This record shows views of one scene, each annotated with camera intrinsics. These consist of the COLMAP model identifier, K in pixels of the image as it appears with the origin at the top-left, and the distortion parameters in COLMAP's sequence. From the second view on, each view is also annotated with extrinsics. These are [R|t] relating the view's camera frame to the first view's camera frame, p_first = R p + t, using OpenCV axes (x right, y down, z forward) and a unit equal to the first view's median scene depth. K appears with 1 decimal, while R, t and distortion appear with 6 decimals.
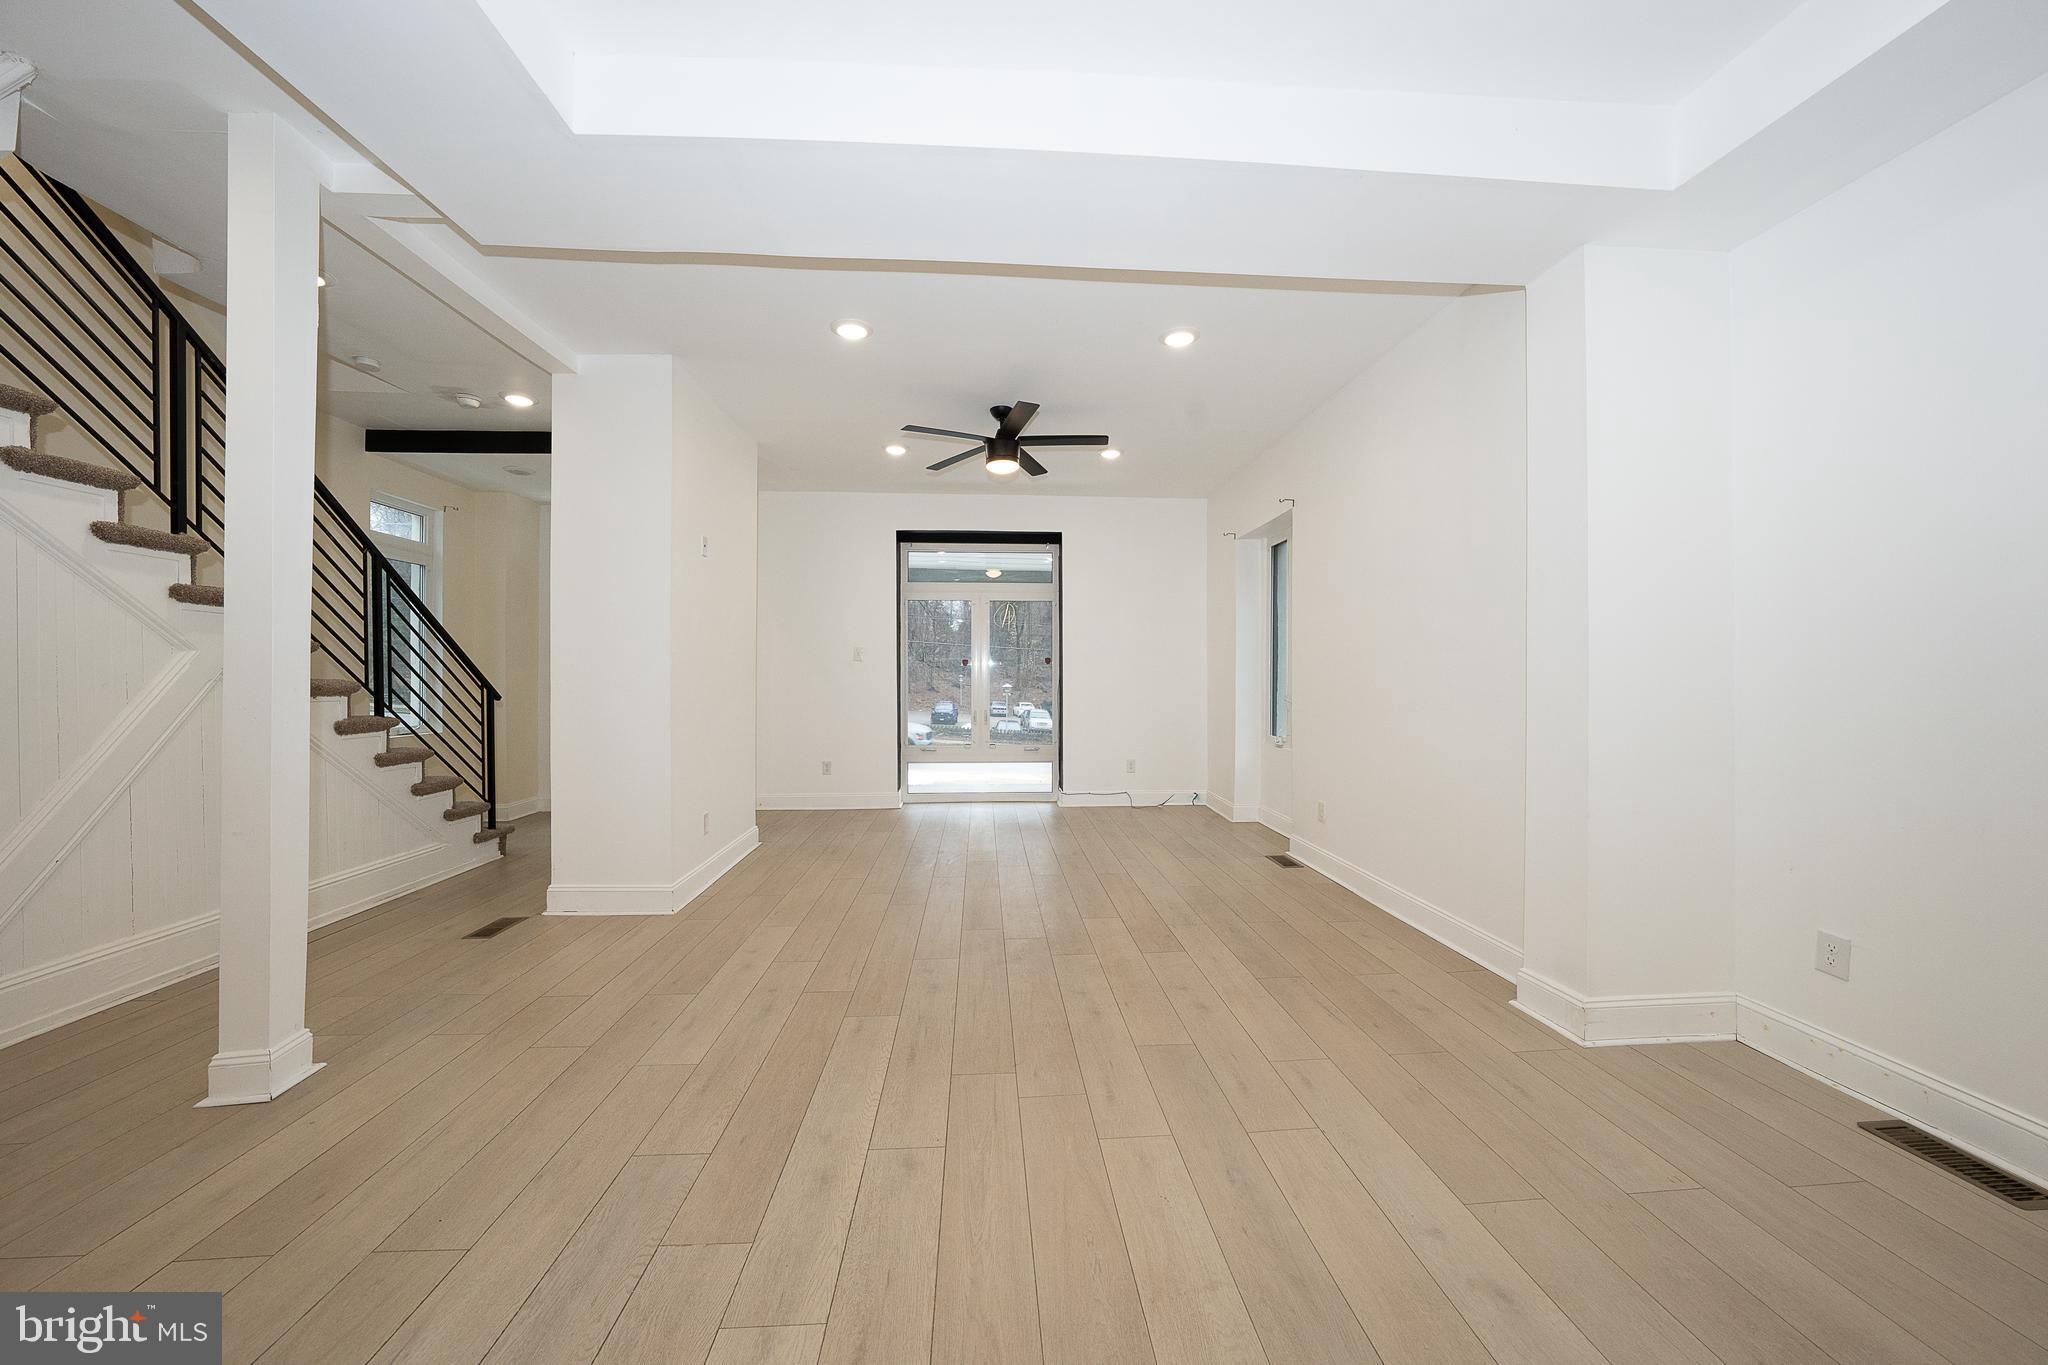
lens RADIAL K [[704.4, 0, 1023.5], [0, 704.4, 675.0], [0, 0, 1]] dist [-0.032649, 0.007321]
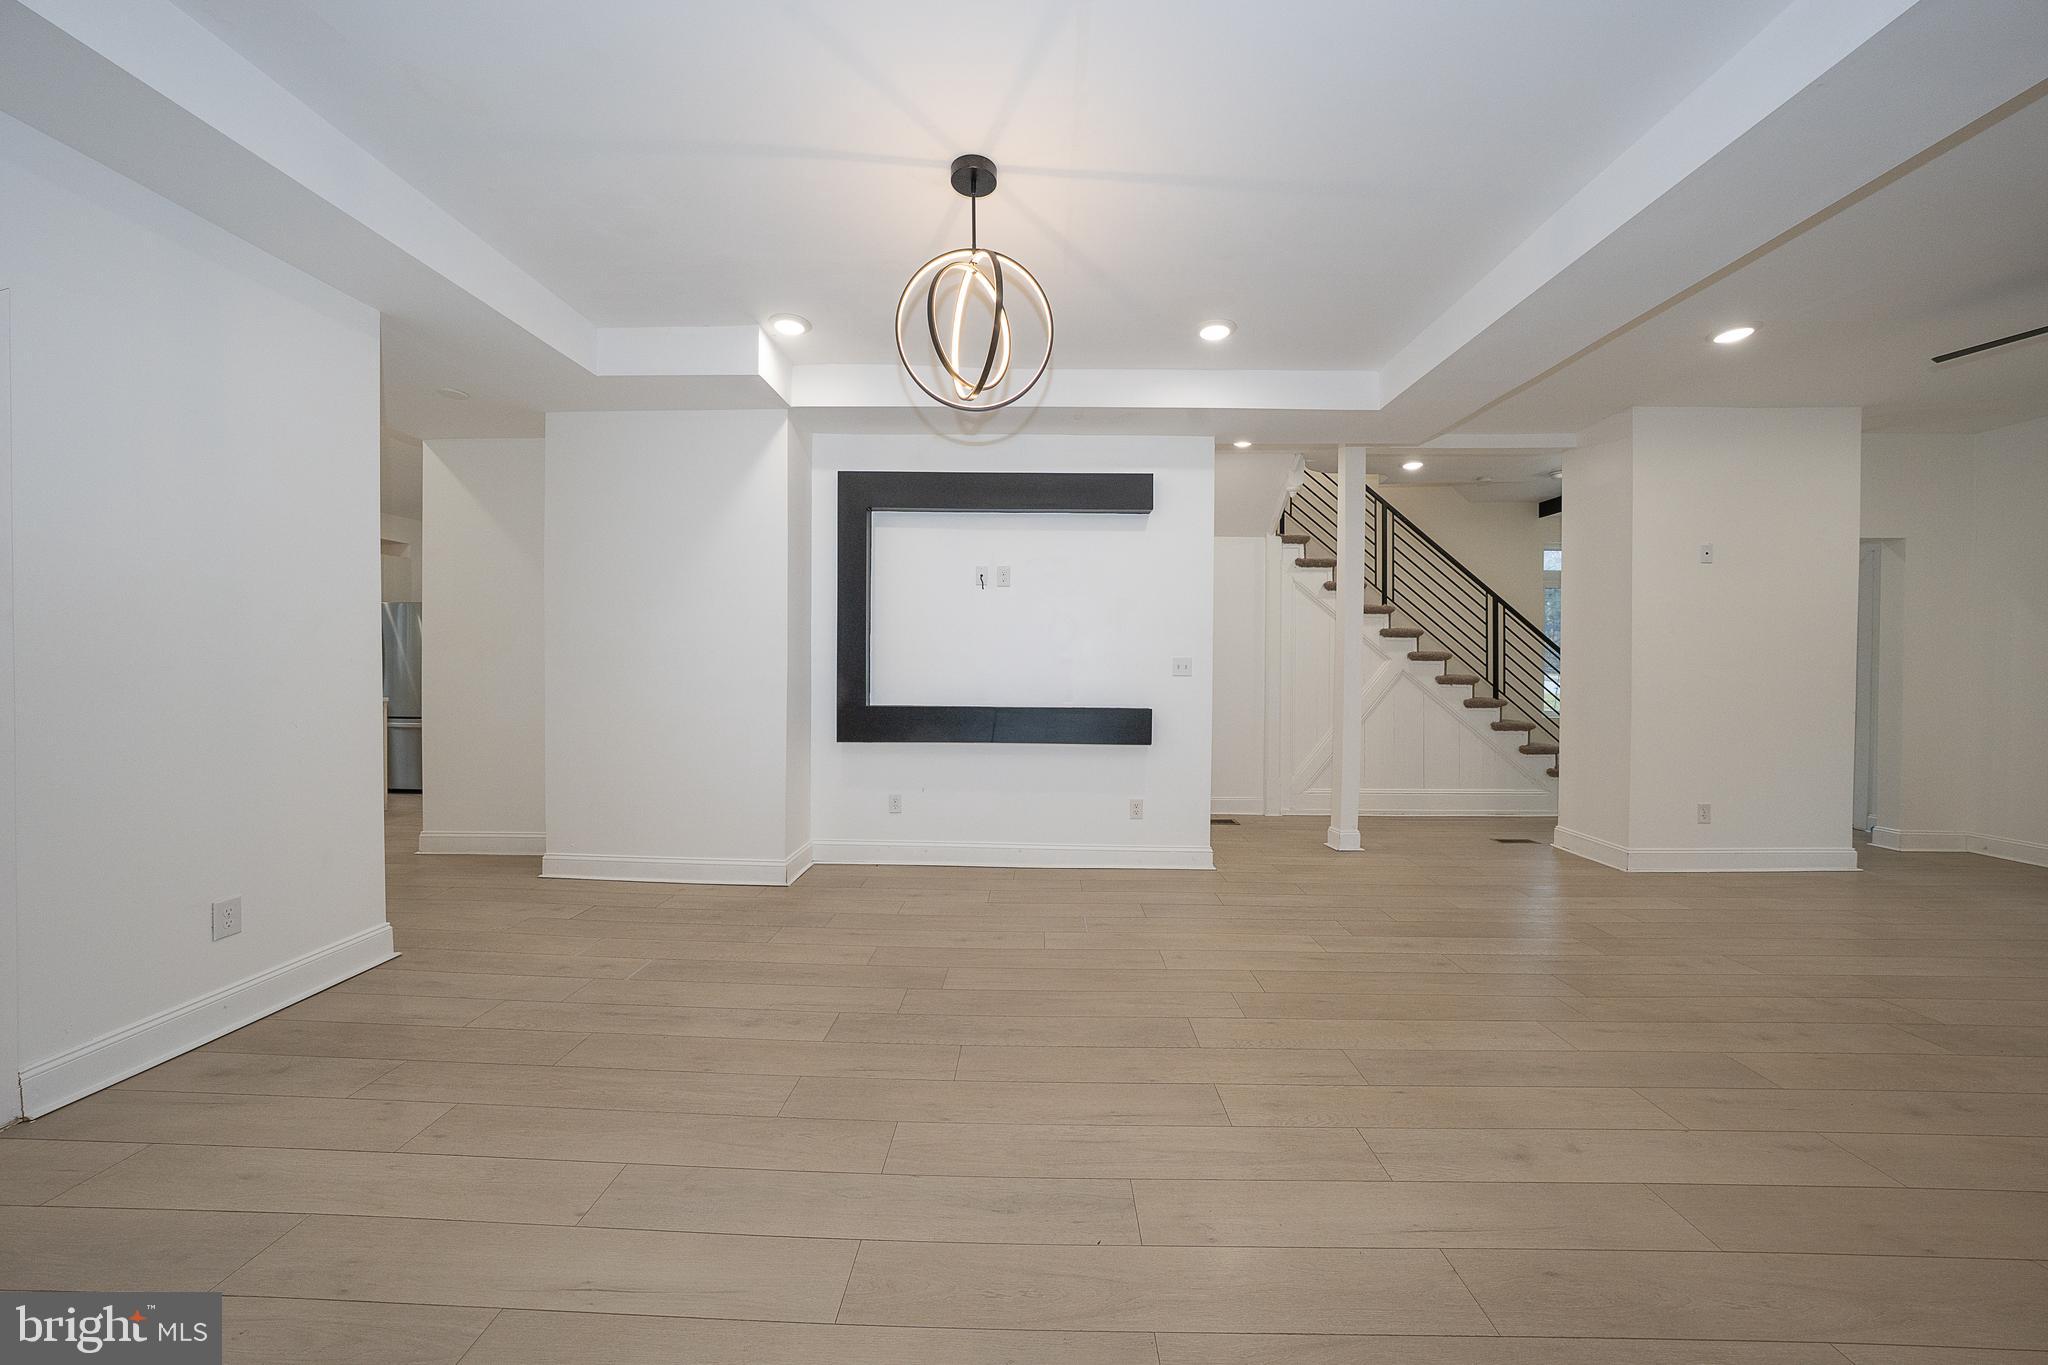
lens RADIAL K [[704.4, 0, 1023.5], [0, 704.4, 675.0], [0, 0, 1]] dist [-0.032649, 0.007321]
pose [[-0.088426, 0.009695, -0.996036, 0.832661], [-0.004683, 0.999938, 0.010148, -0.005710], [0.996072, 0.005562, -0.088375, 0.067537]]
